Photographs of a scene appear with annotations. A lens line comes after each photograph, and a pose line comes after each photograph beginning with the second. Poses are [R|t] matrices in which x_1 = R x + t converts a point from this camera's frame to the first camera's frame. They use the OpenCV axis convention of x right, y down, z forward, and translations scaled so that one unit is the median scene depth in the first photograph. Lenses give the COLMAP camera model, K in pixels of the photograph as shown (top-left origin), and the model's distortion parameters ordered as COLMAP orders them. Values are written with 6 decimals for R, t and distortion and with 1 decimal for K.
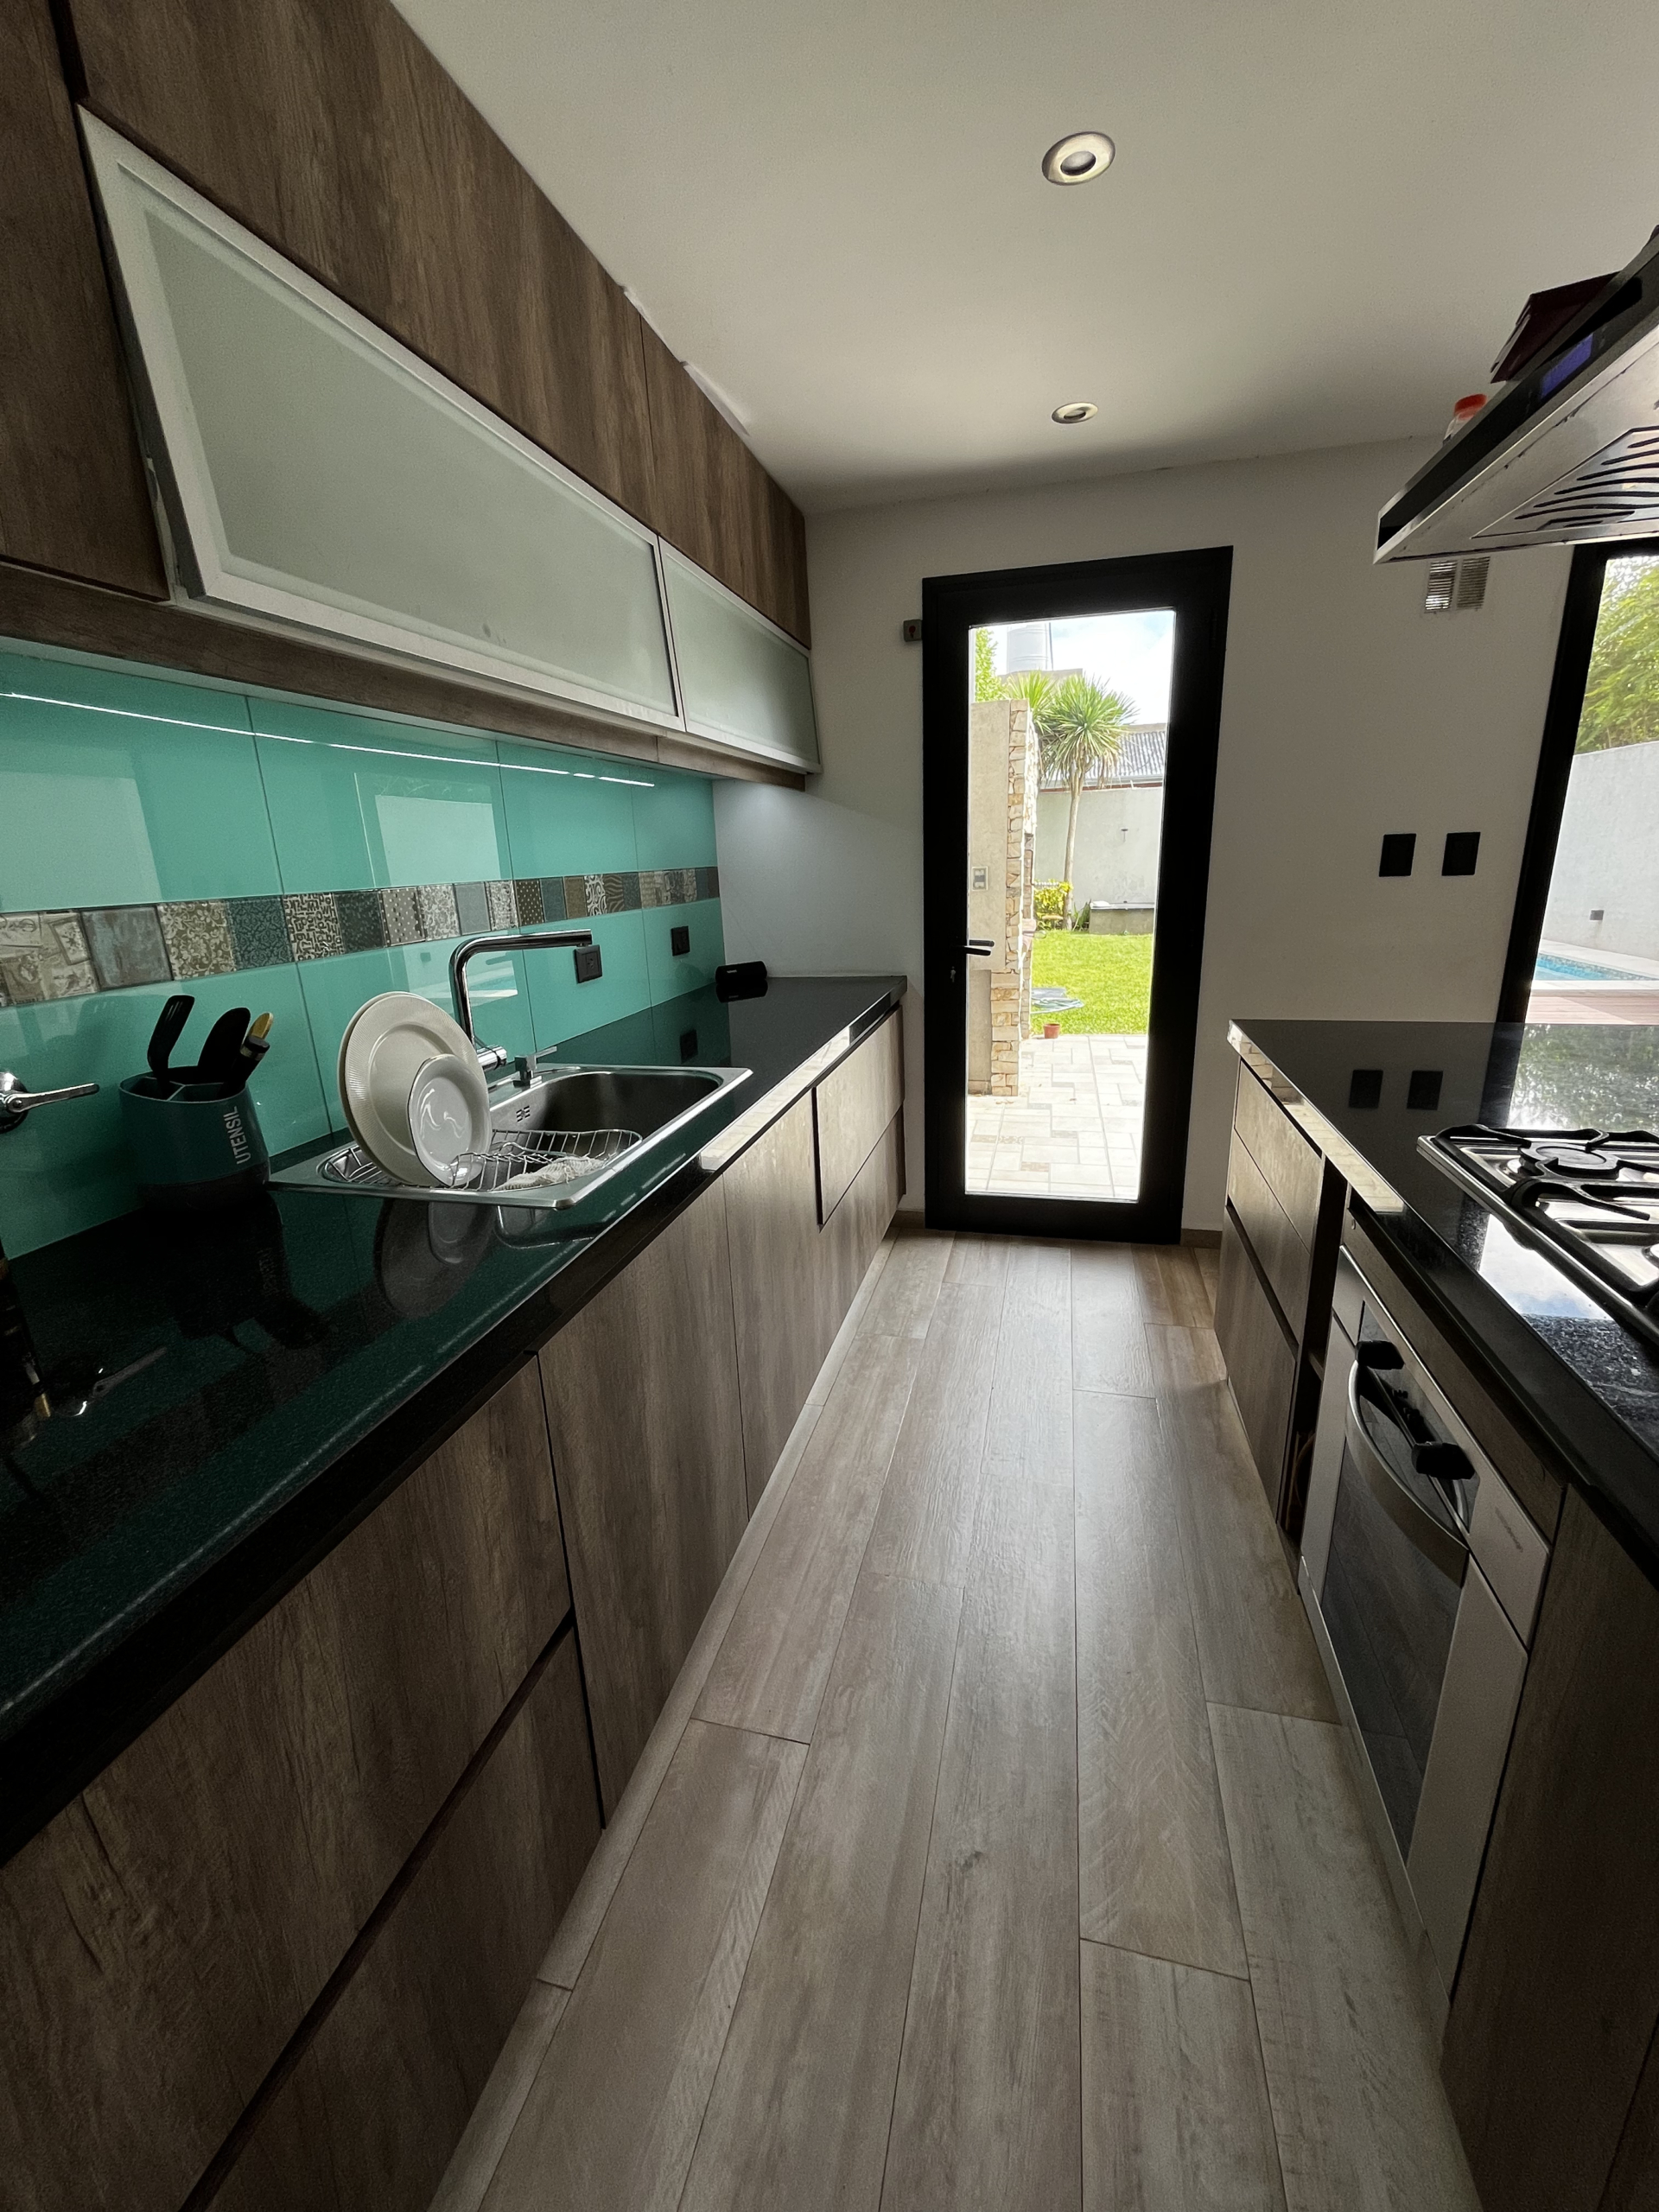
lens RADIAL K [[895.2, 0, 829.5], [0, 895.2, 1106.0], [0, 0, 1]] dist [-0.001682, 0.001130]
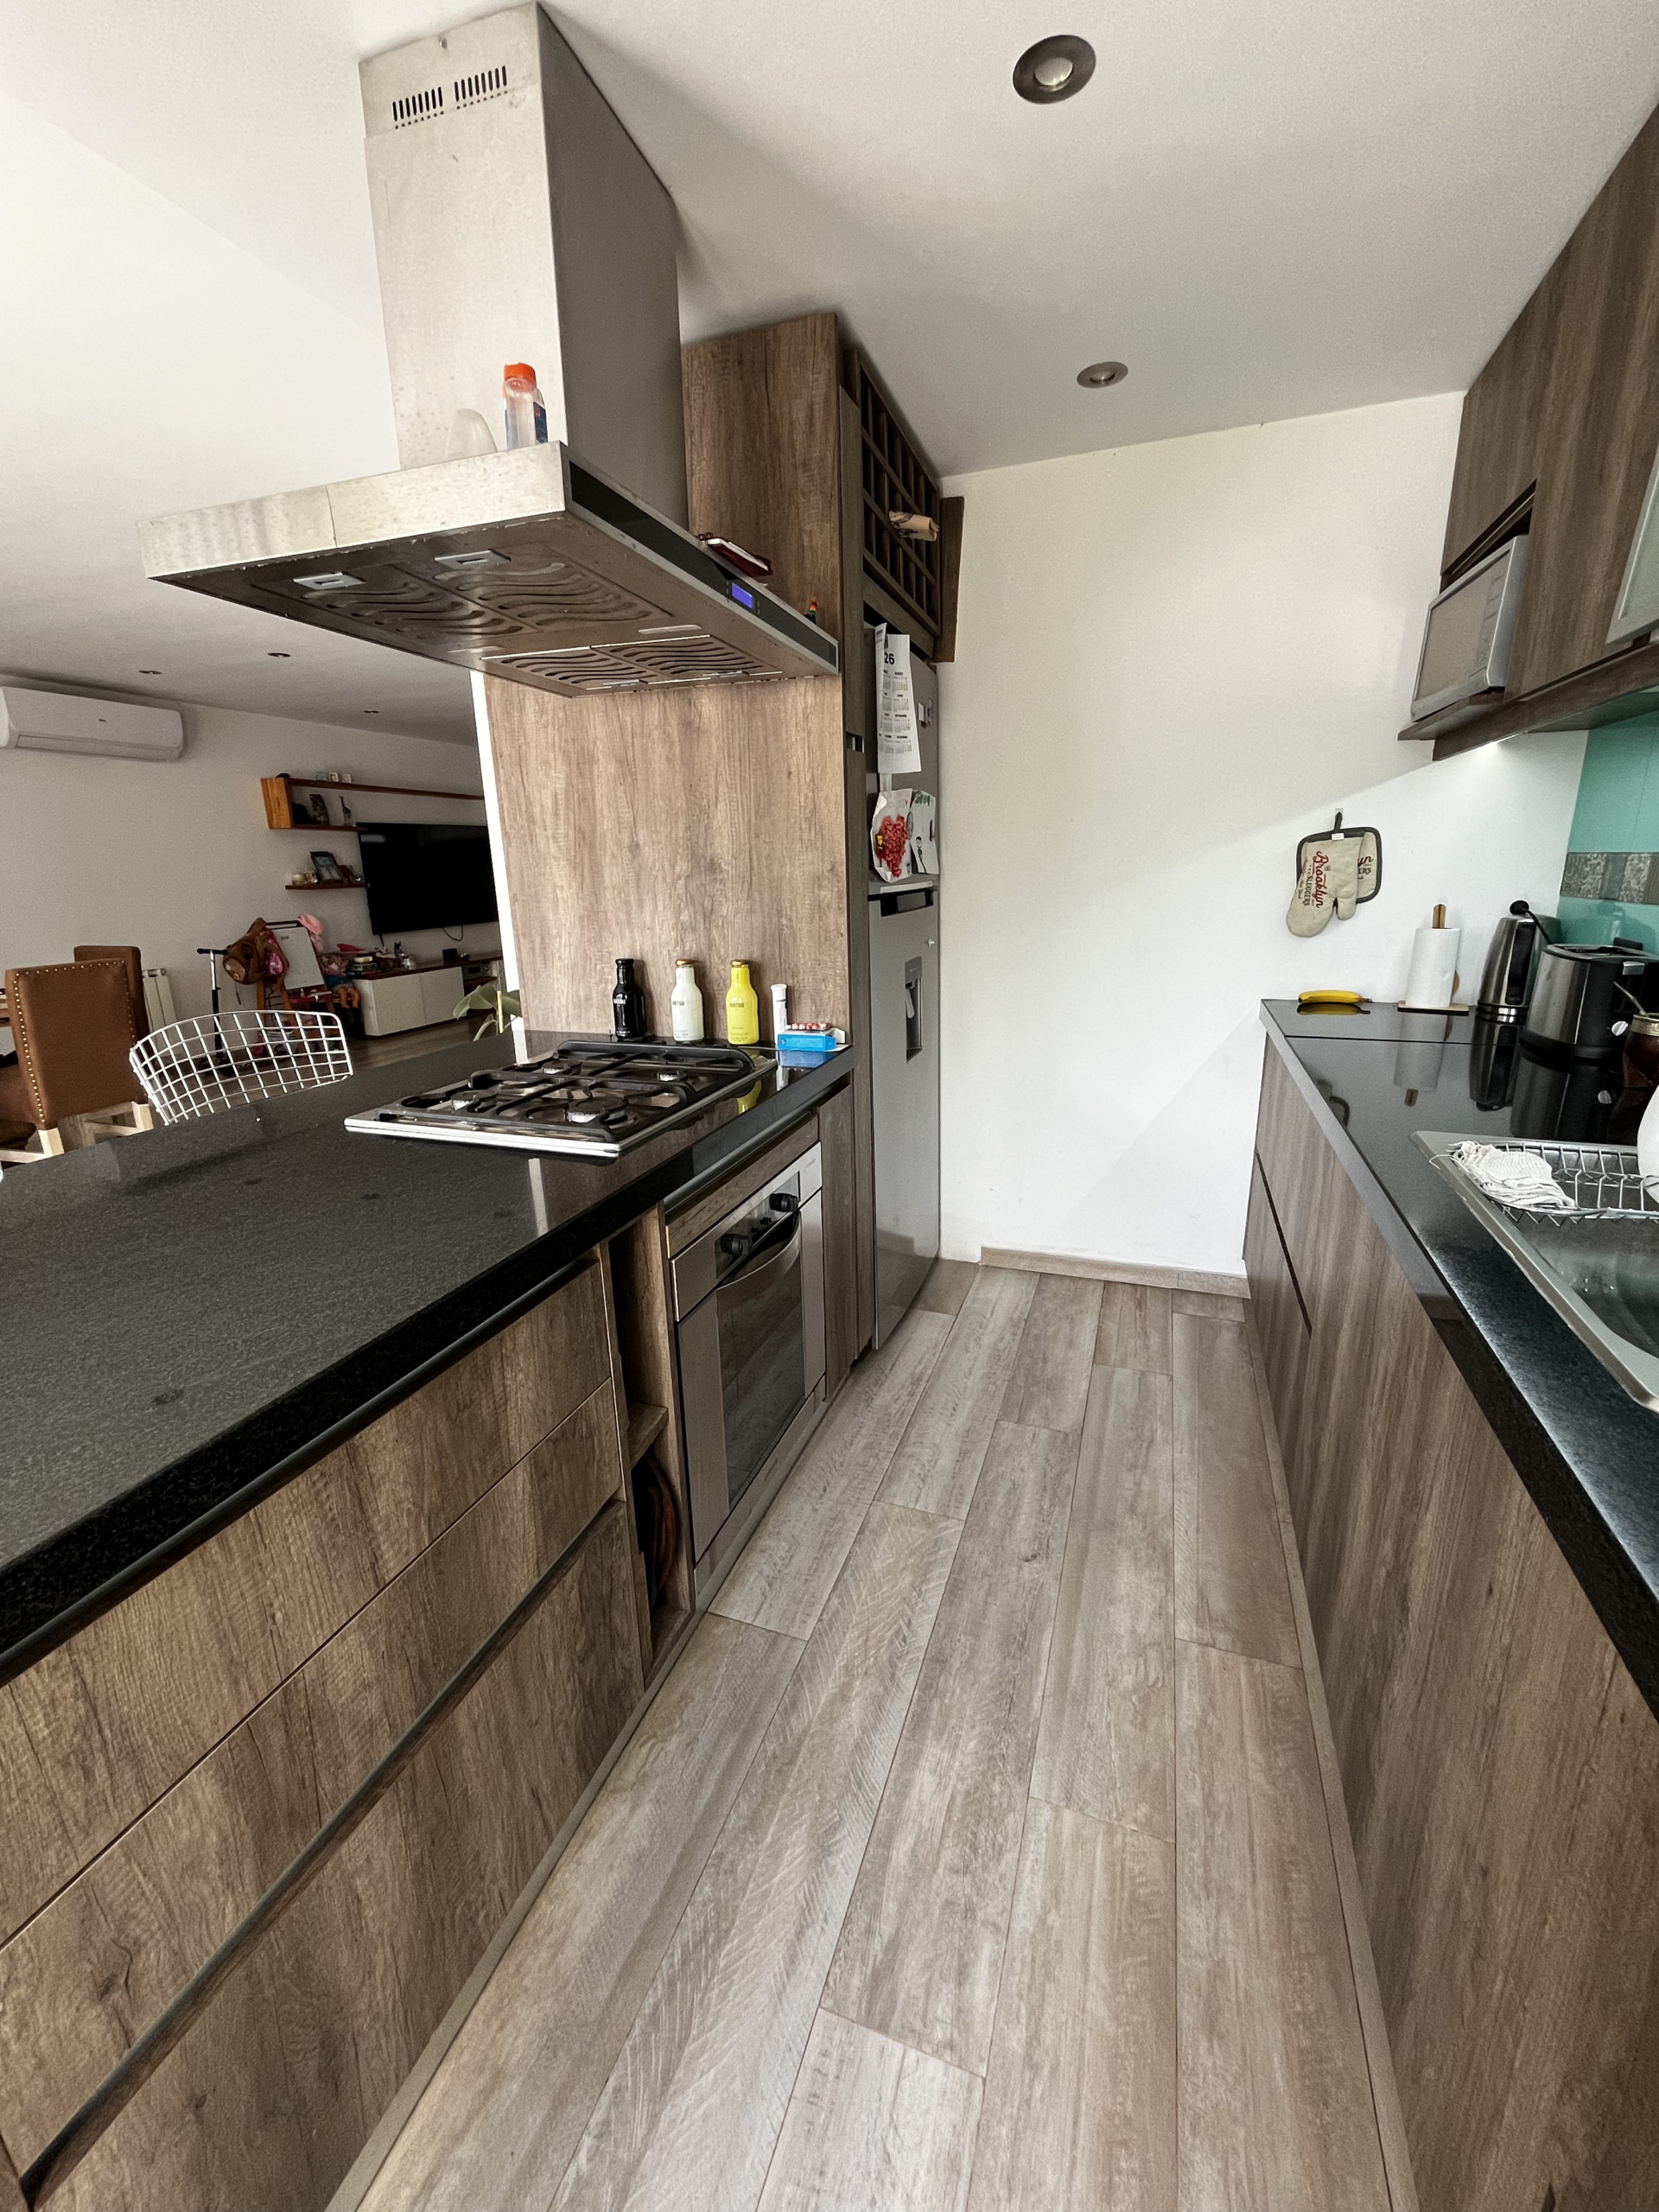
lens RADIAL K [[895.2, 0, 829.5], [0, 895.2, 1106.0], [0, 0, 1]] dist [-0.001682, 0.001130]
pose [[-0.993748, 0.024826, 0.108853, 0.276843], [0.077170, 0.857311, 0.508983, -0.475676], [-0.080685, 0.514201, -0.853866, 1.696387]]
